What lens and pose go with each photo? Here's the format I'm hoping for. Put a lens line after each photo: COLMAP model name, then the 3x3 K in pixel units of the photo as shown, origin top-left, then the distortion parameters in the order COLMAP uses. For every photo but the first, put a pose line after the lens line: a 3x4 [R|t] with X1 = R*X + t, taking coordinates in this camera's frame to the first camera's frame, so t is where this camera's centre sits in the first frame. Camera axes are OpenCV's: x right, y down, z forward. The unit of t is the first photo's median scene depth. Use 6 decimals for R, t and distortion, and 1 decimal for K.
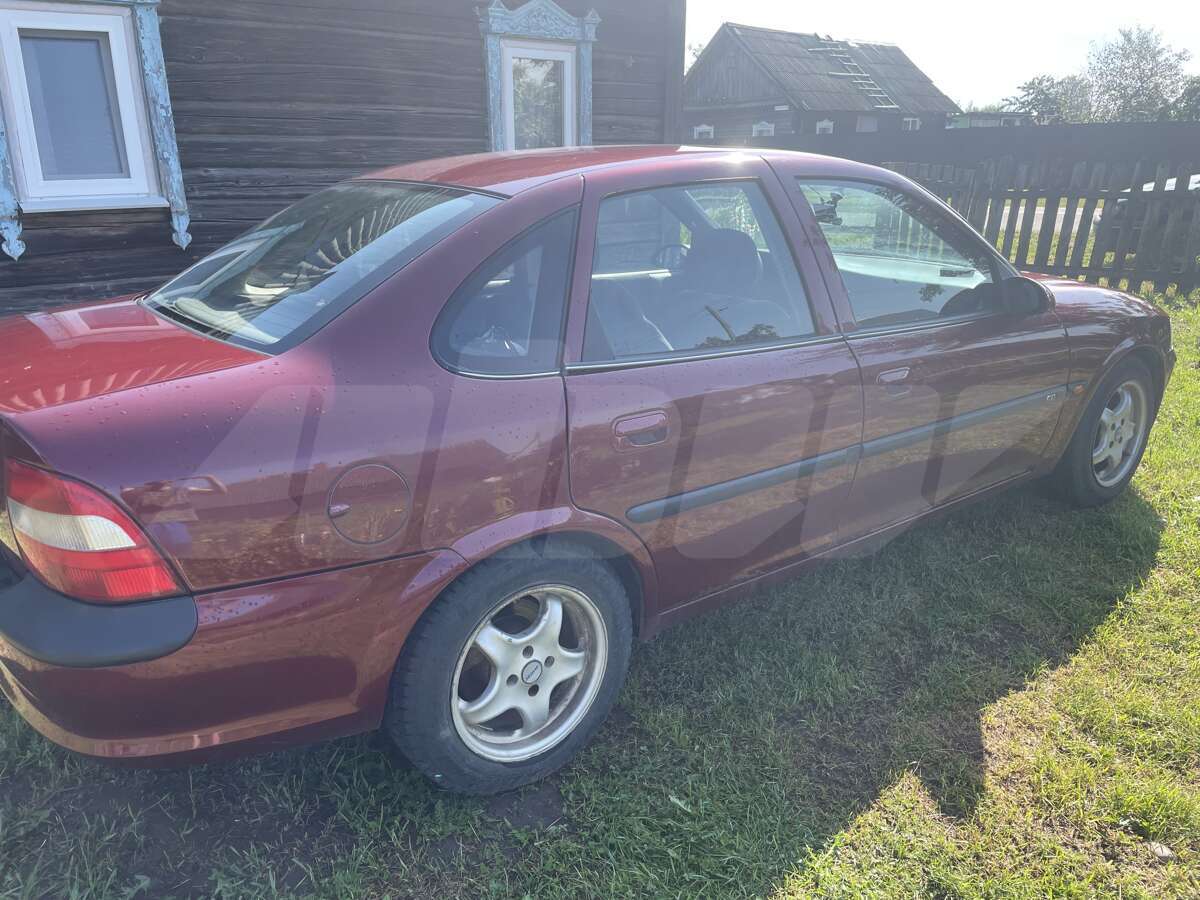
lens RADIAL K [[930.3, 0, 598.5], [0, 930.3, 452.5], [0, 0, 1]] dist [0.030931, -0.064204]
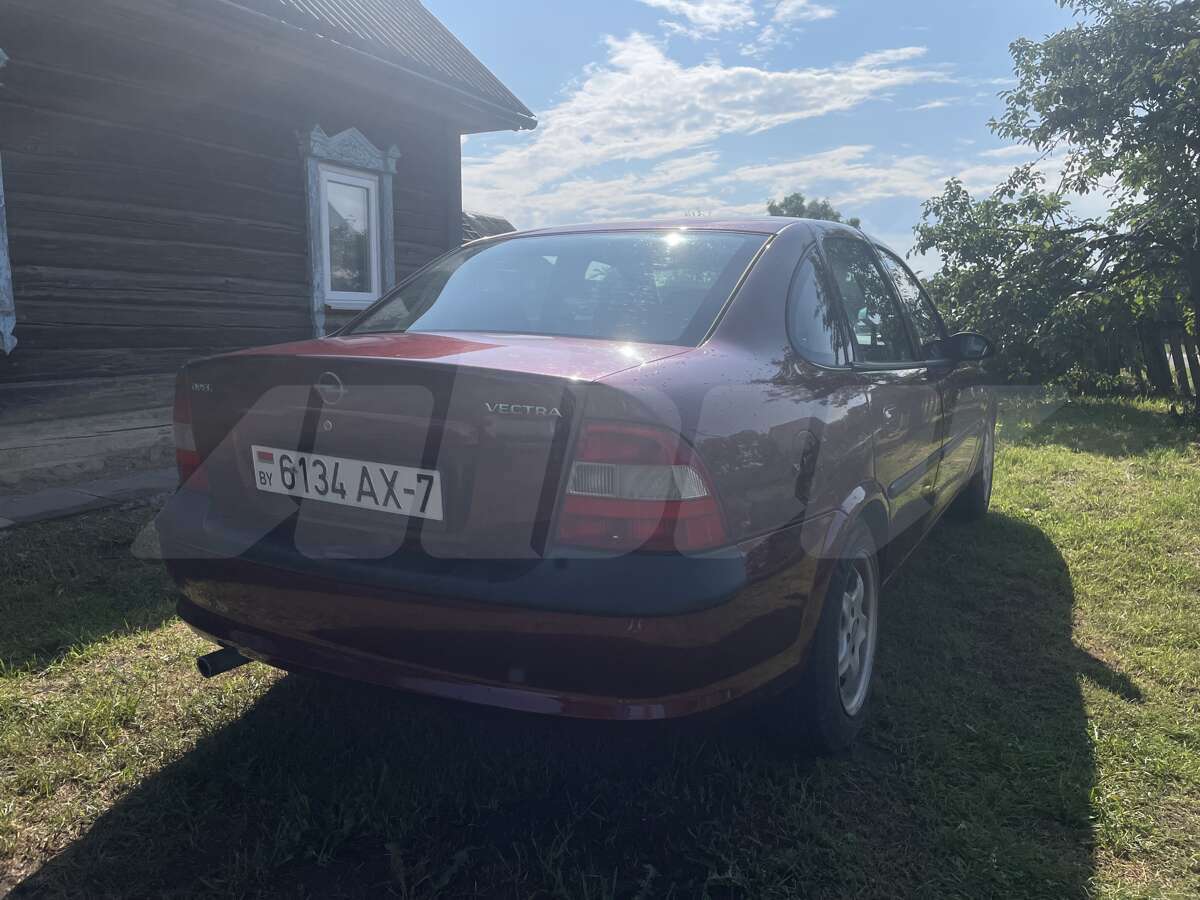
lens RADIAL K [[930.3, 0, 602.9], [0, 930.3, 447.9], [0, 0, 1]] dist [0.030931, -0.064204]
pose [[0.914129, -0.037844, 0.403652, -0.248241], [0.104006, 0.984204, -0.143264, 0.044595], [-0.391855, 0.172944, 0.903626, 0.007887]]
